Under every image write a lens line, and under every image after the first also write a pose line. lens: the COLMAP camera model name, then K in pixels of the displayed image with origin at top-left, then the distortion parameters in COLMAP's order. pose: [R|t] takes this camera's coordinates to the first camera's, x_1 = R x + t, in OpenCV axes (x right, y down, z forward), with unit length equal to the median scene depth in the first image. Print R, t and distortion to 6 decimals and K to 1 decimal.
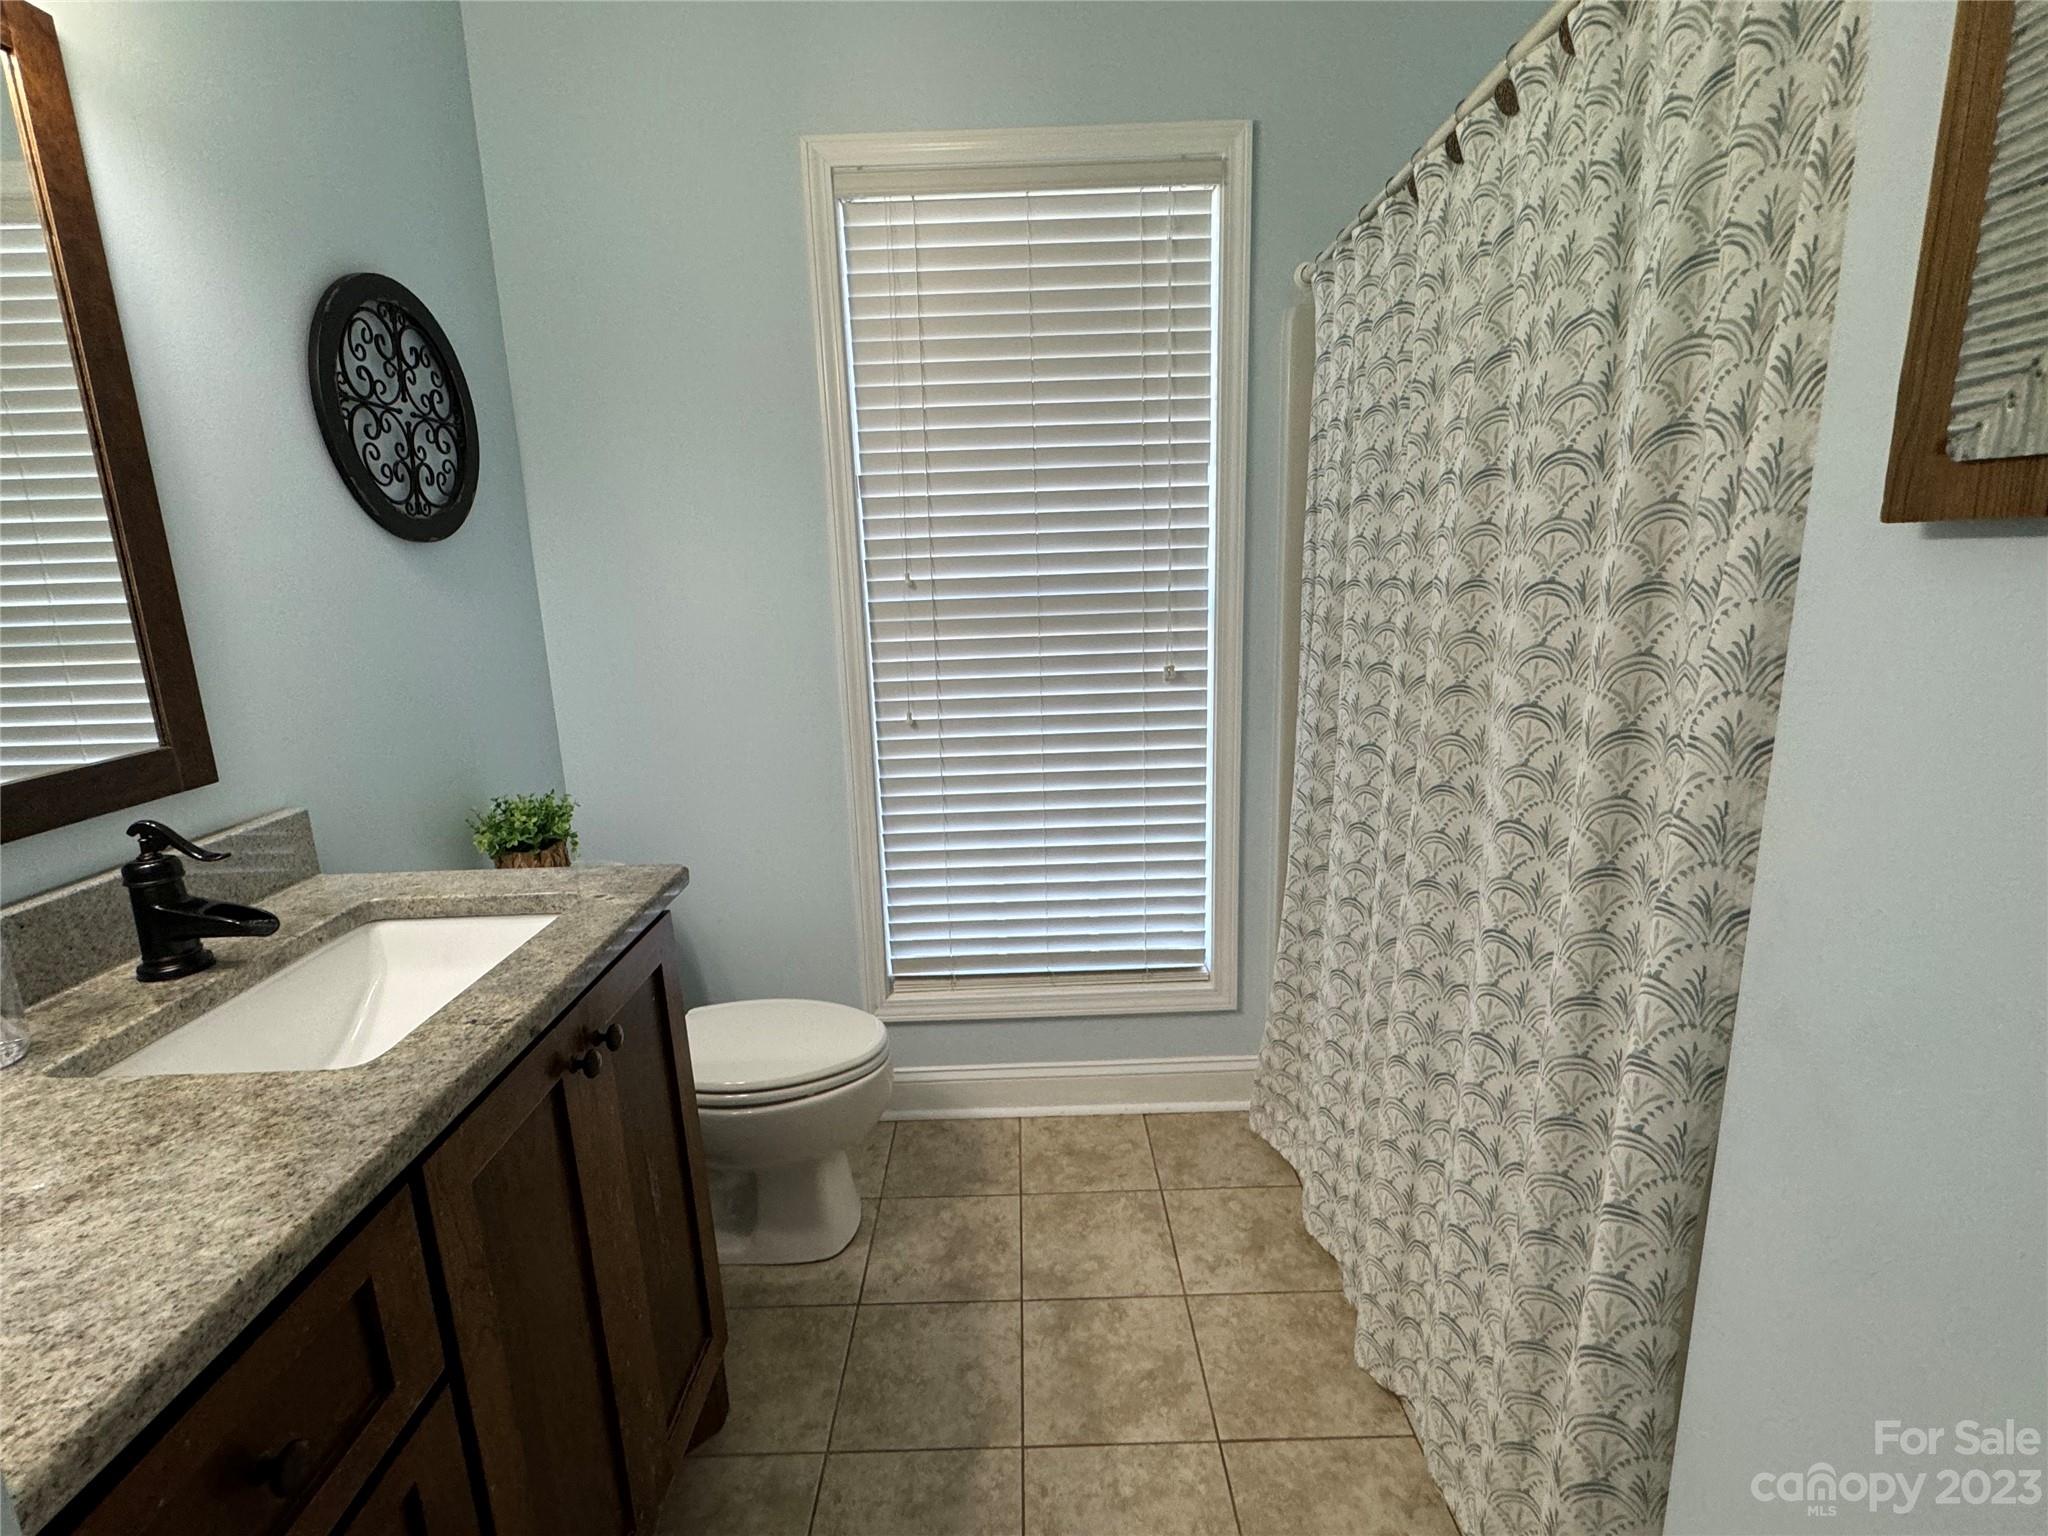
lens RADIAL K [[966.3, 0, 1025.0], [0, 966.3, 759.1], [0, 0, 1]] dist [0.003756, -0.001280]
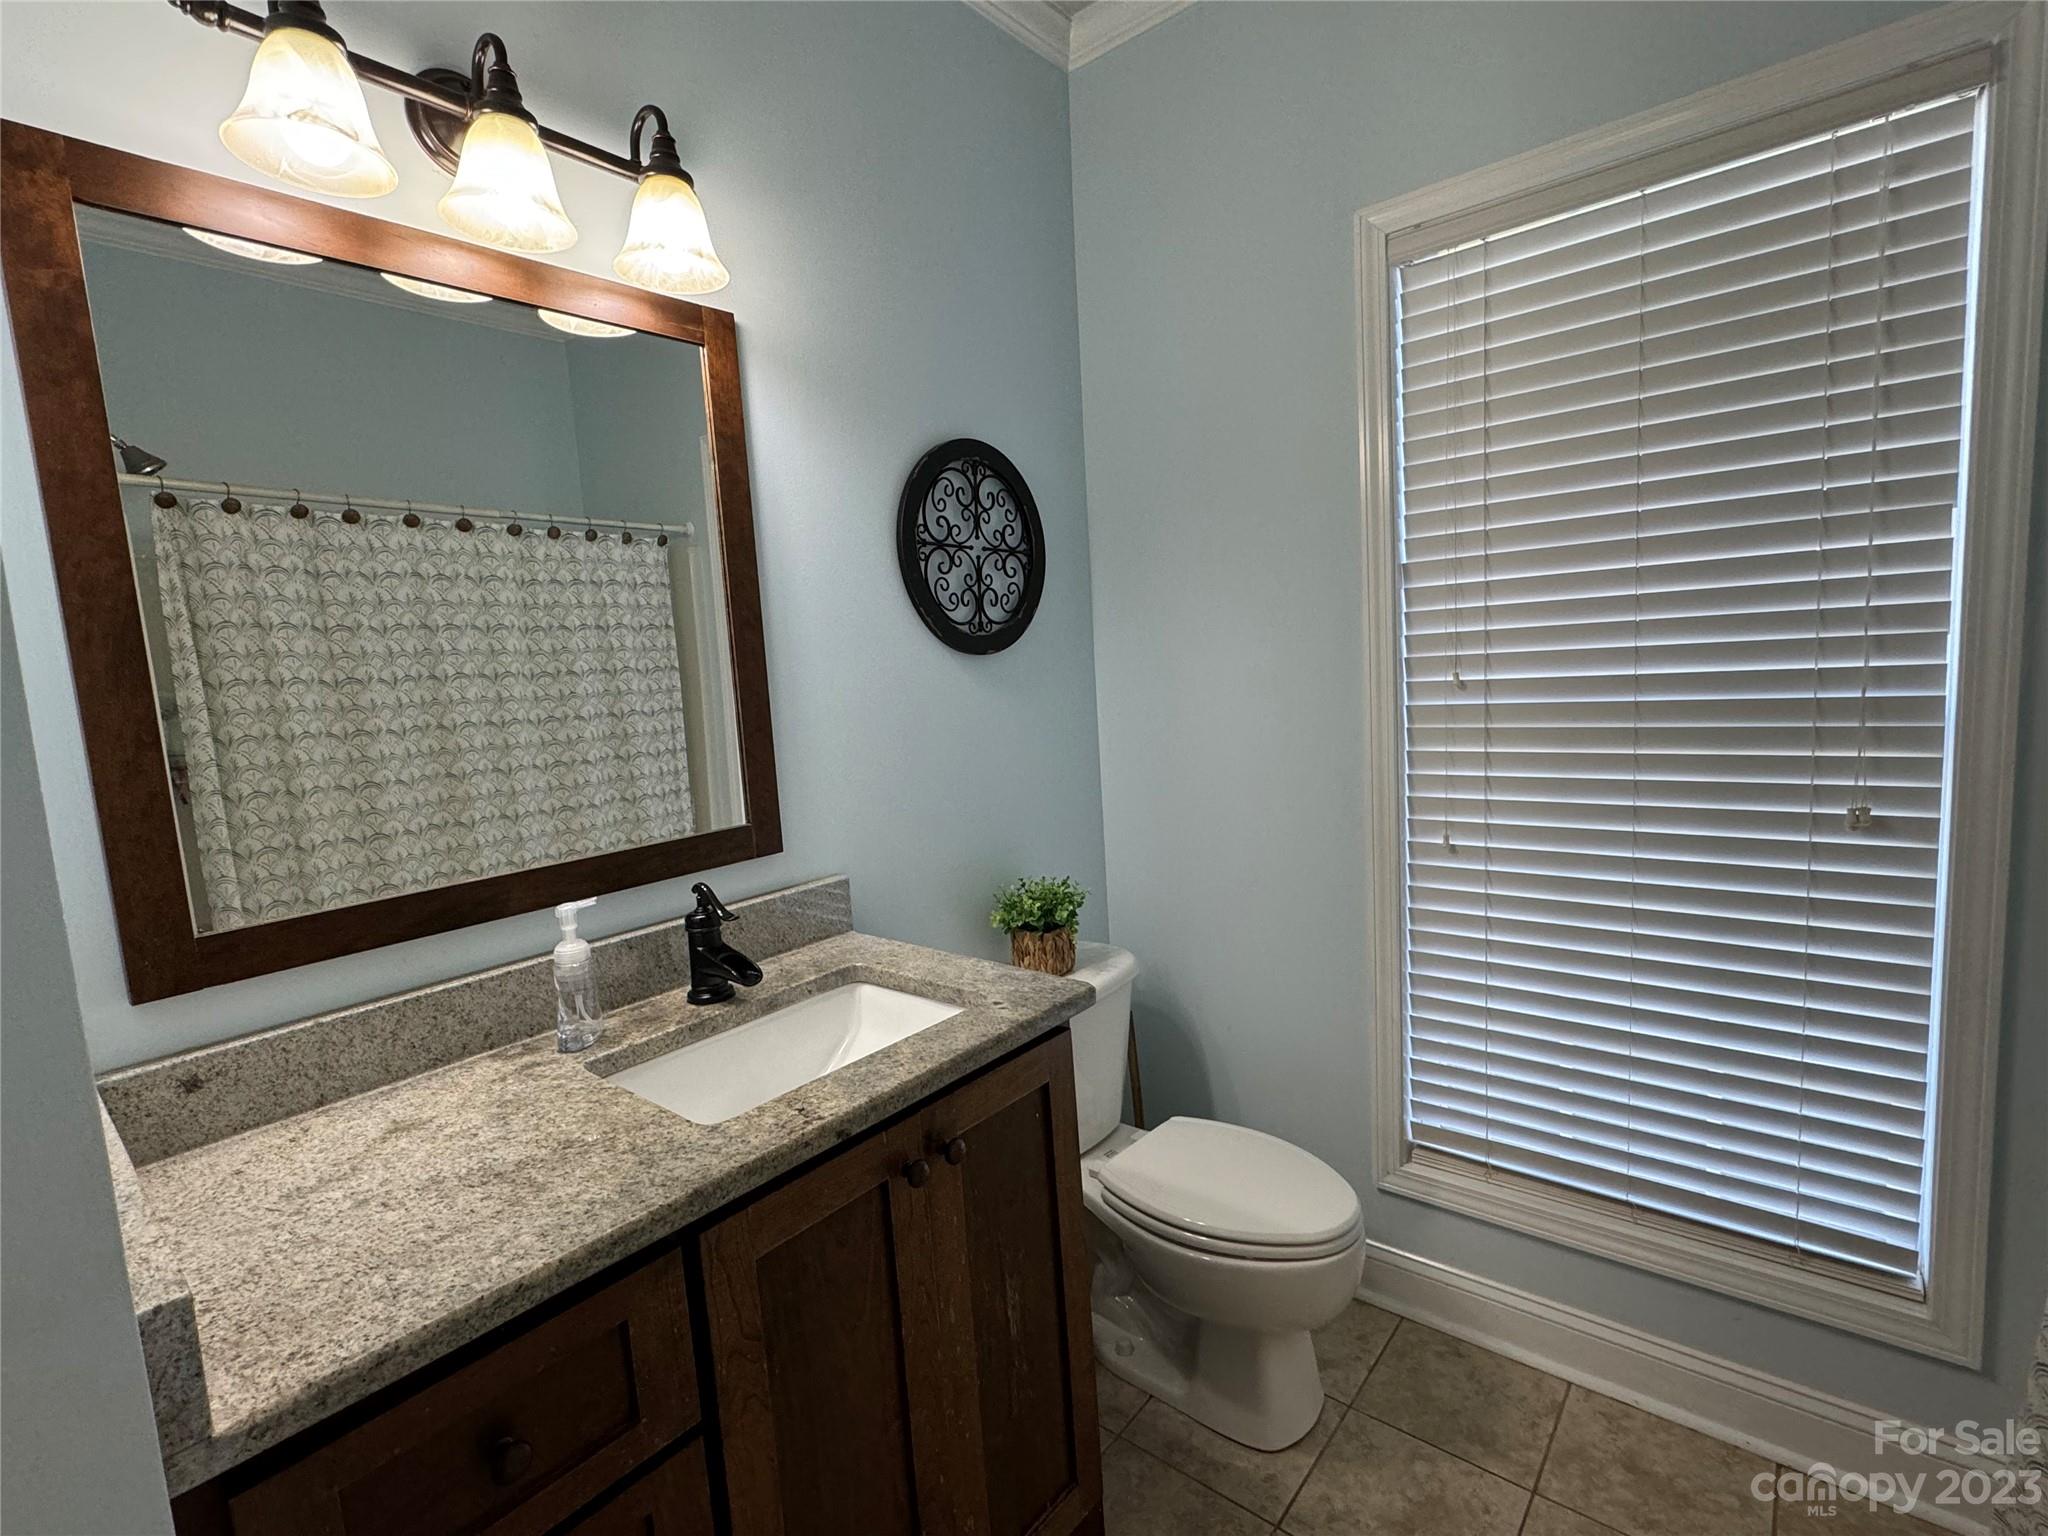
lens RADIAL K [[966.3, 0, 1025.0], [0, 966.3, 759.1], [0, 0, 1]] dist [0.003756, -0.001280]
pose [[0.762999, 0.056743, -0.643905, 0.182297], [-0.098634, 0.994695, -0.029222, -0.070427], [0.638831, 0.085808, 0.764547, 0.150562]]
